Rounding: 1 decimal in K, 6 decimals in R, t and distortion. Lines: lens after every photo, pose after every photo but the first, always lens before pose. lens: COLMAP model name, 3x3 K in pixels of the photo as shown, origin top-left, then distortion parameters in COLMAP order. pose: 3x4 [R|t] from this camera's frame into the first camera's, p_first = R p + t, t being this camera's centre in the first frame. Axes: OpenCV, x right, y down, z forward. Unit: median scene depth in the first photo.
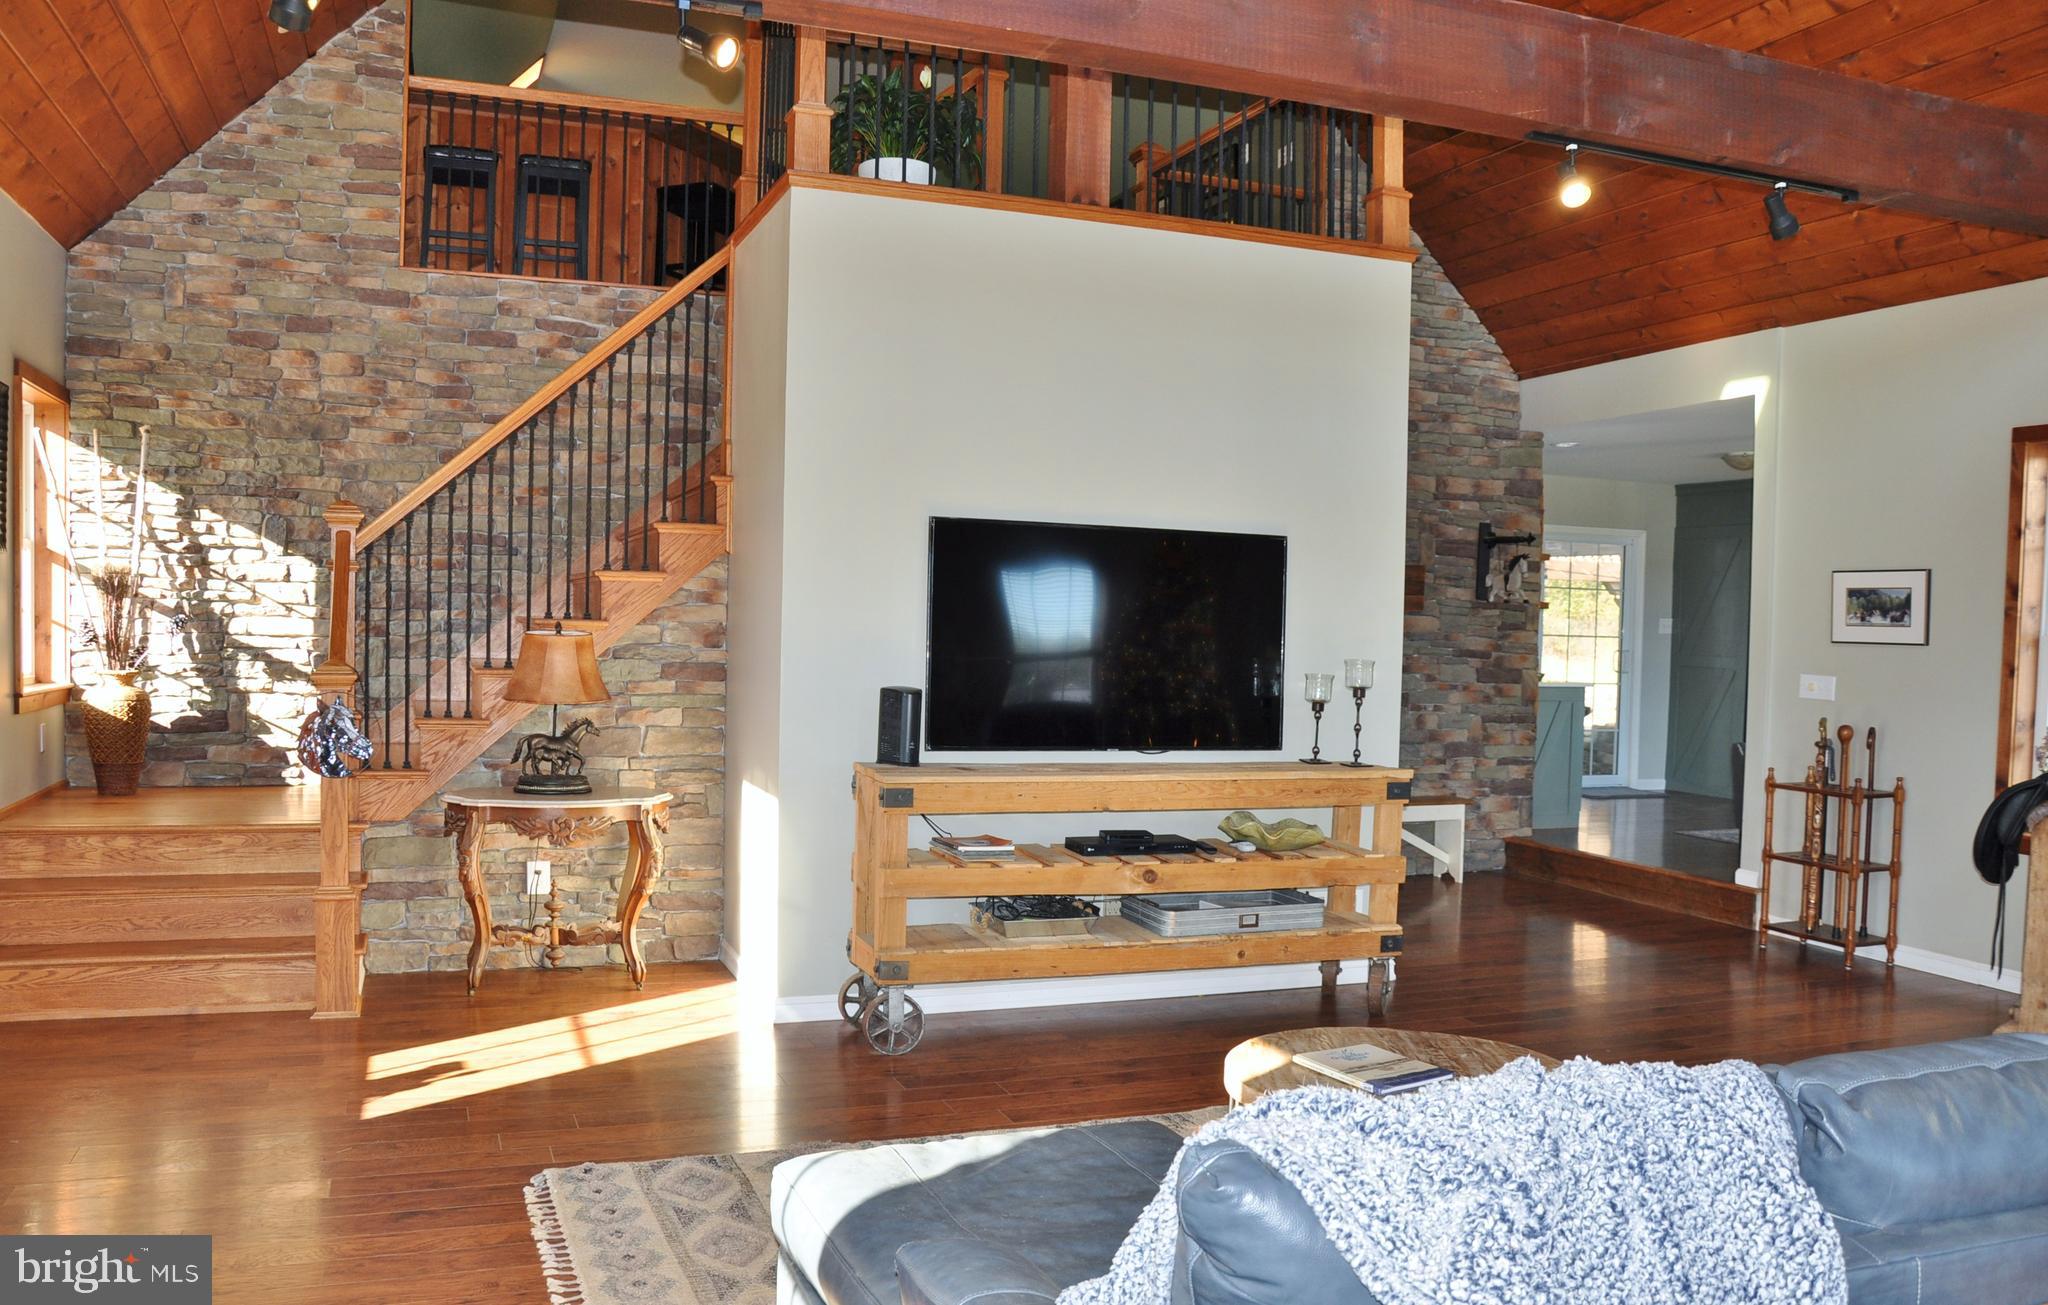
lens RADIAL K [[1618.2, 0, 984.3], [0, 1618.2, 690.0], [0, 0, 1]] dist [-0.144140, 0.074619]
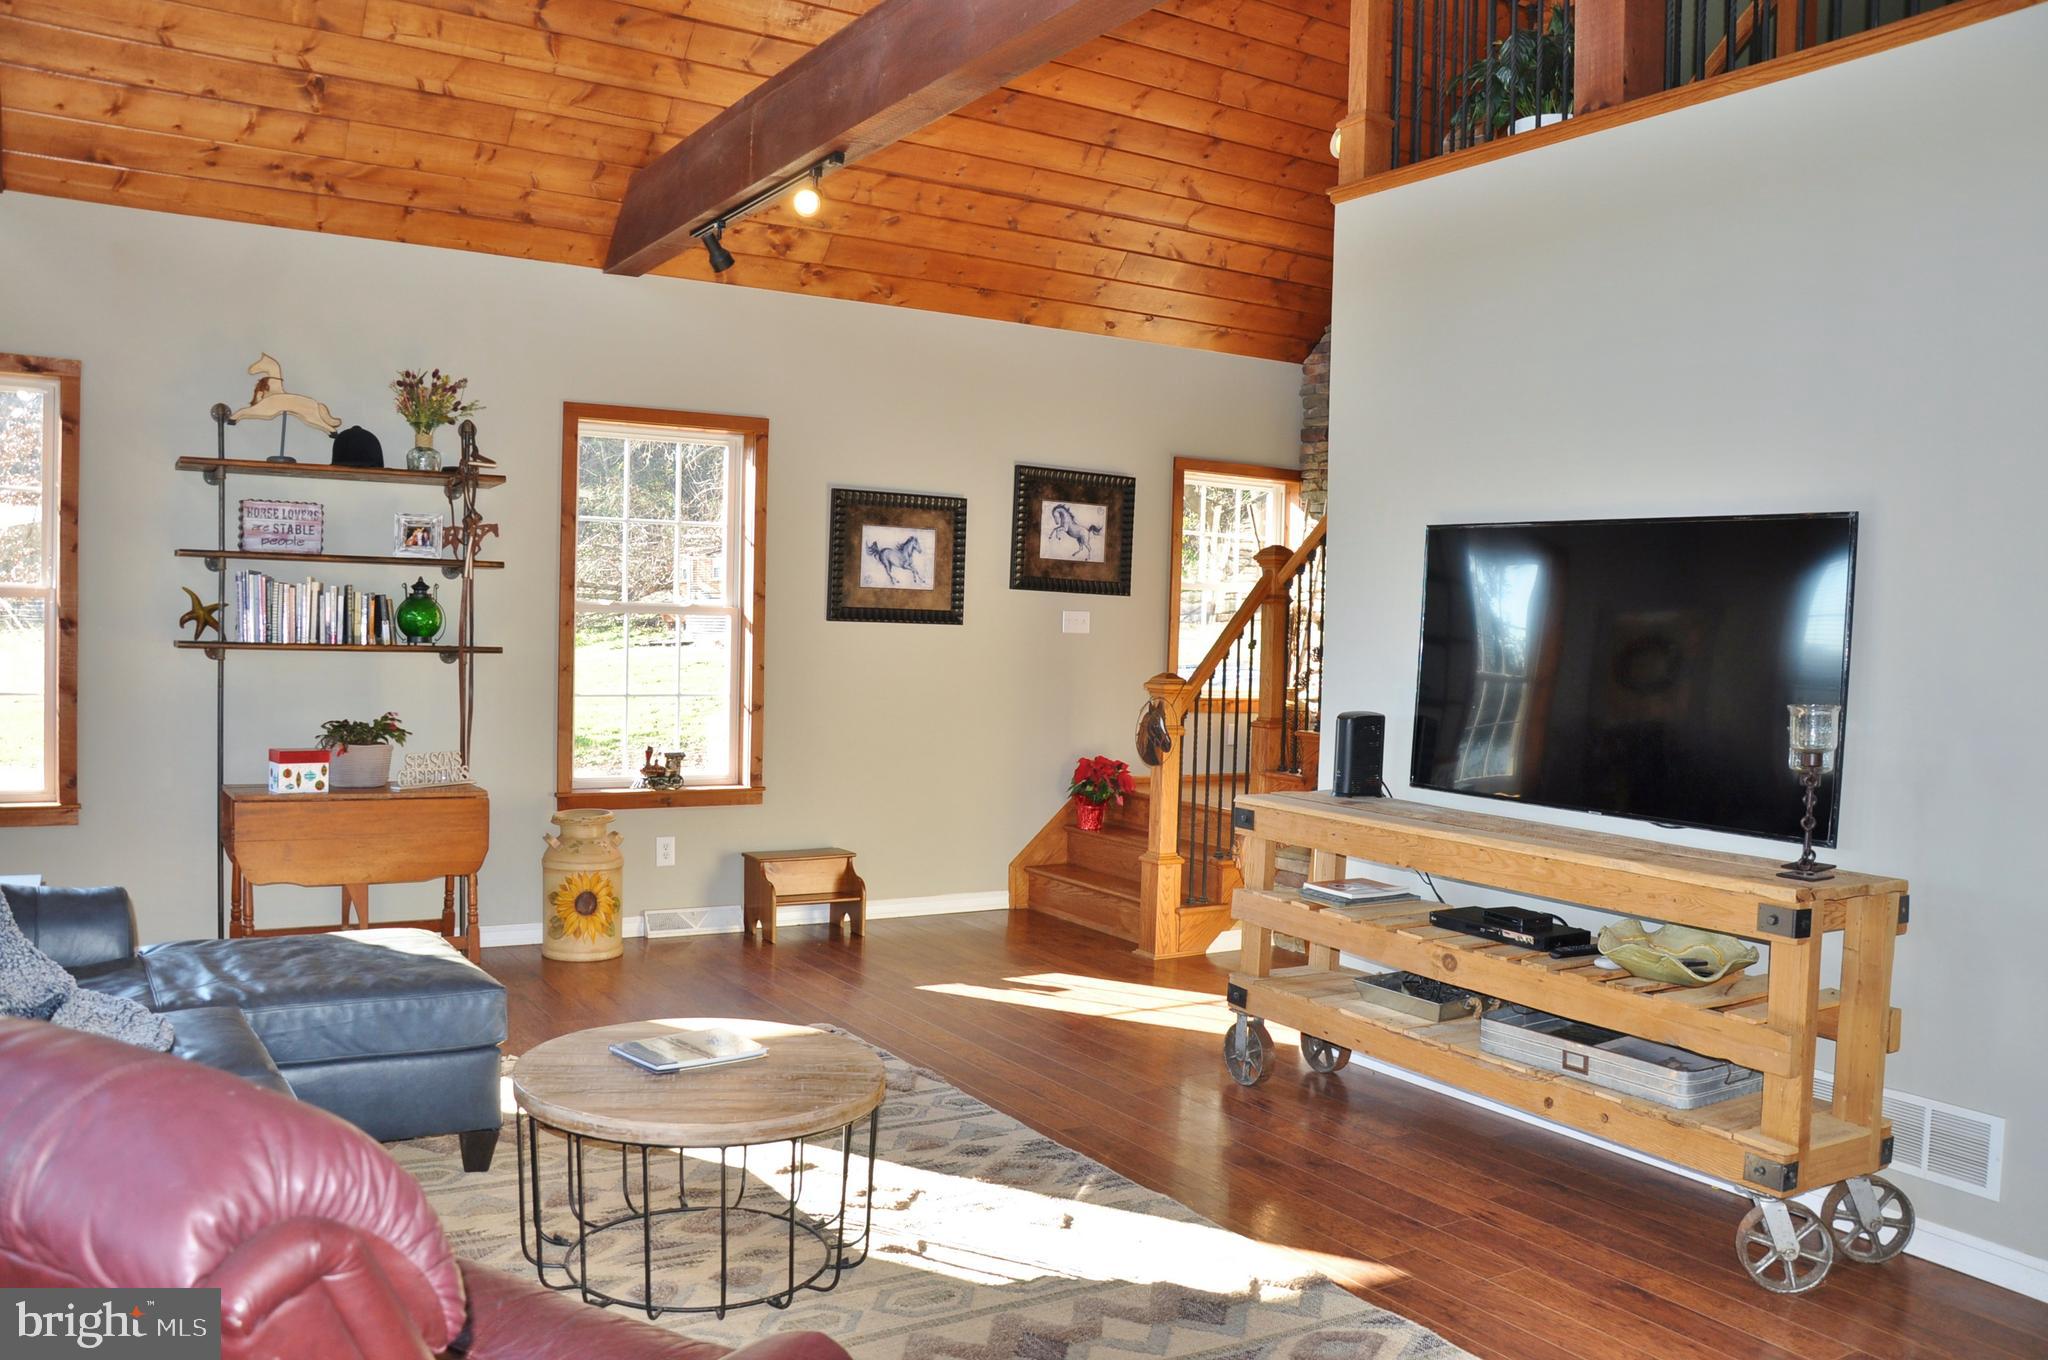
lens RADIAL K [[1630.1, 0, 1026.4], [0, 1630.1, 685.9], [0, 0, 1]] dist [-0.135314, 0.049101]
pose [[0.210371, 0.024126, -0.977324, 0.758144], [-0.070632, 0.997458, 0.009419, -0.010560], [0.975067, 0.067049, 0.211540, 0.575564]]
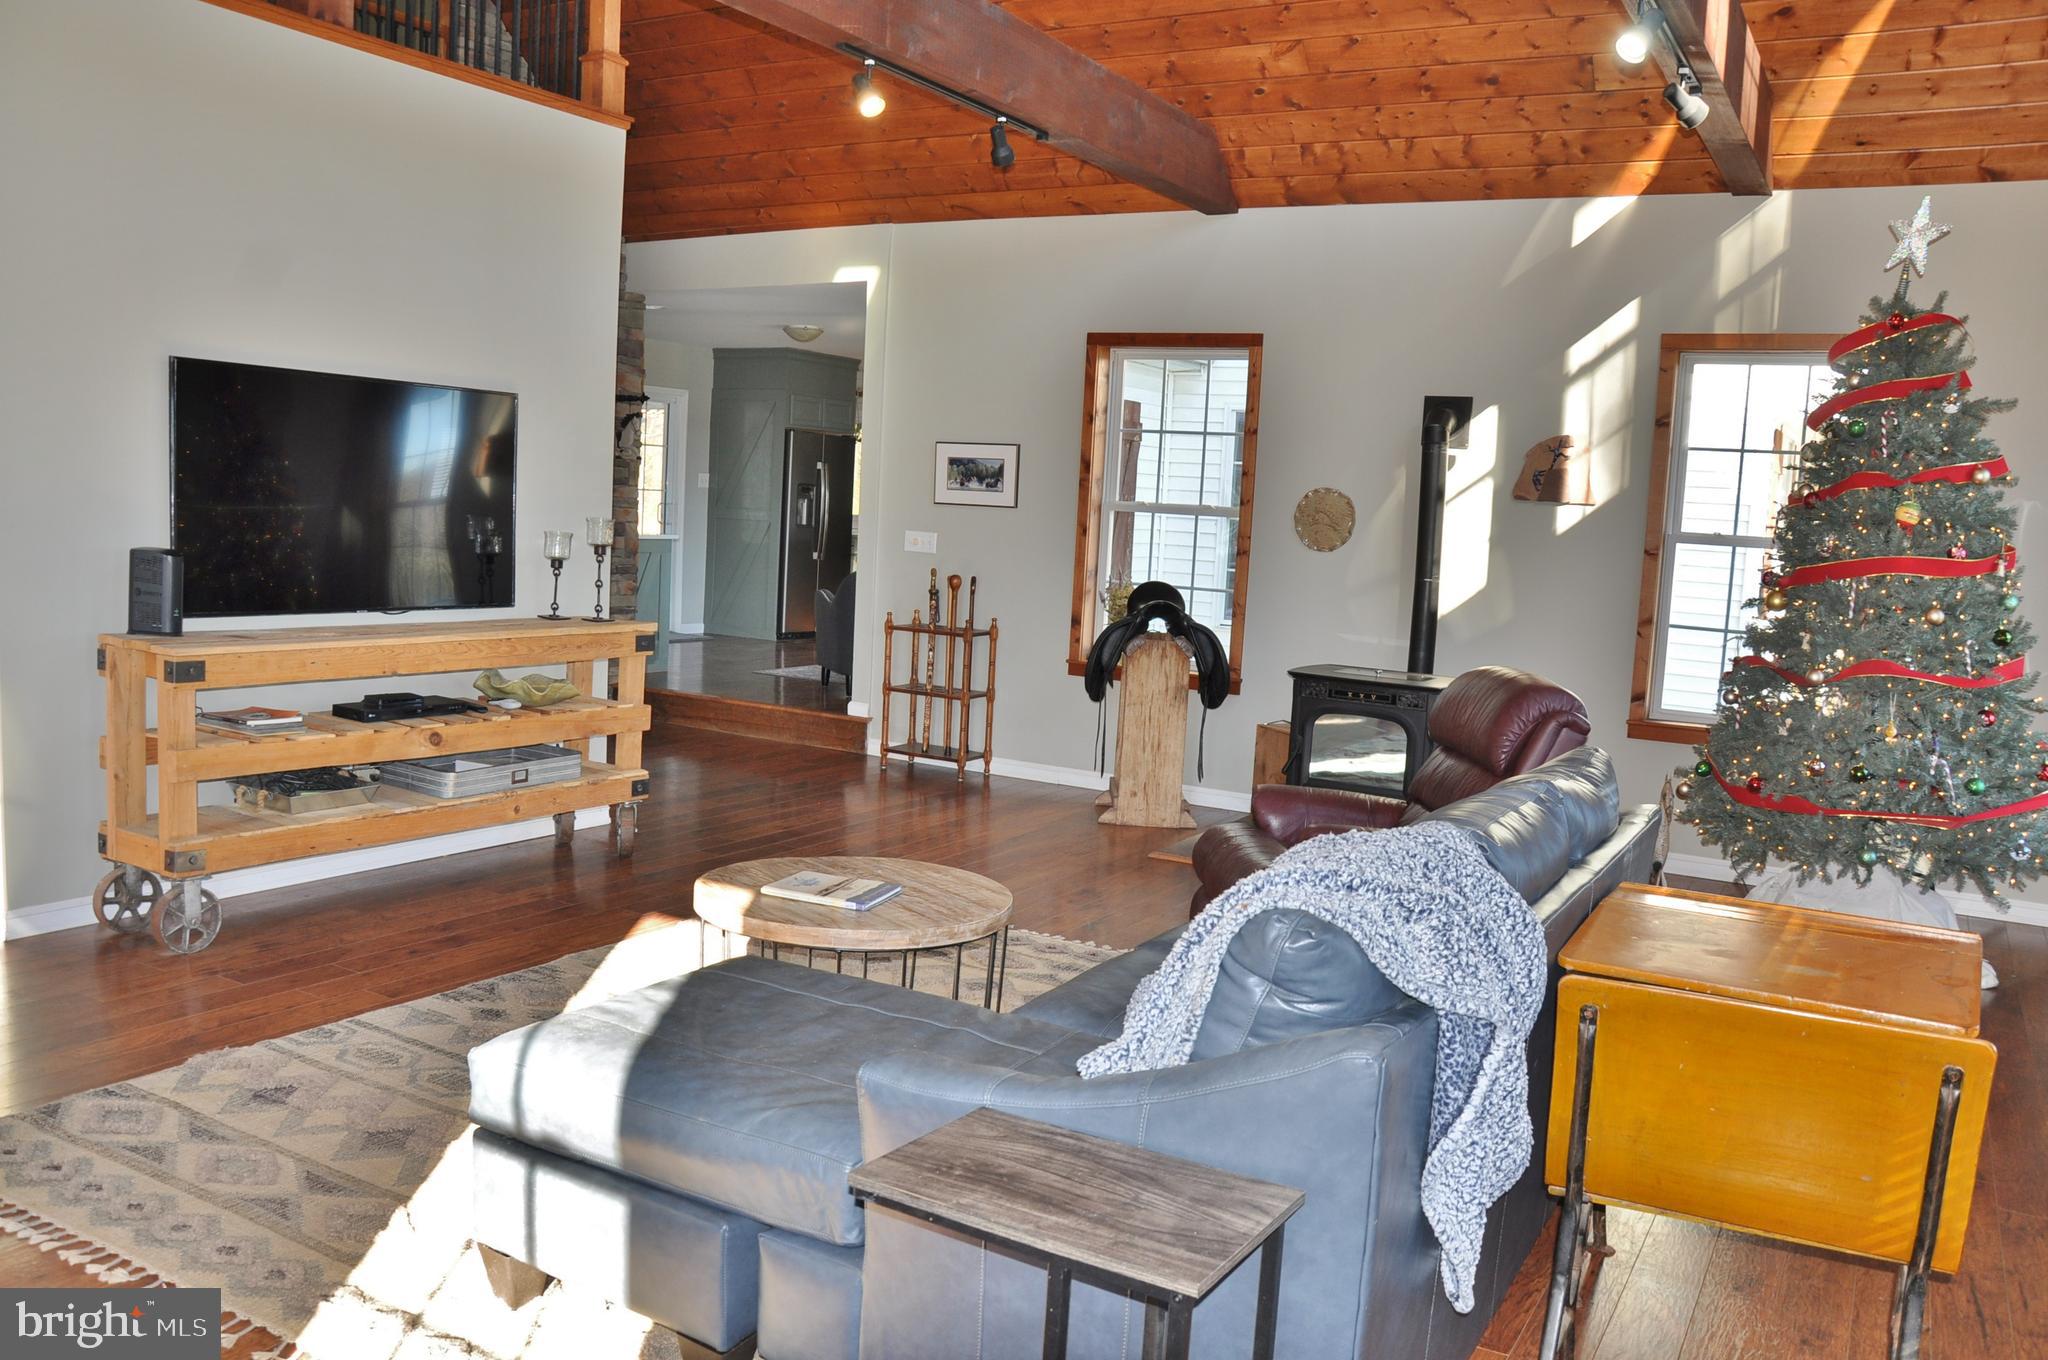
lens RADIAL K [[1630.1, 0, 1024.2], [0, 1630.1, 686.5], [0, 0, 1]] dist [-0.135314, 0.049101]
pose [[0.766418, -0.053339, 0.640123, -0.225819], [-0.007667, 0.995716, 0.092149, -0.008421], [-0.642296, -0.075533, 0.762726, 0.024480]]
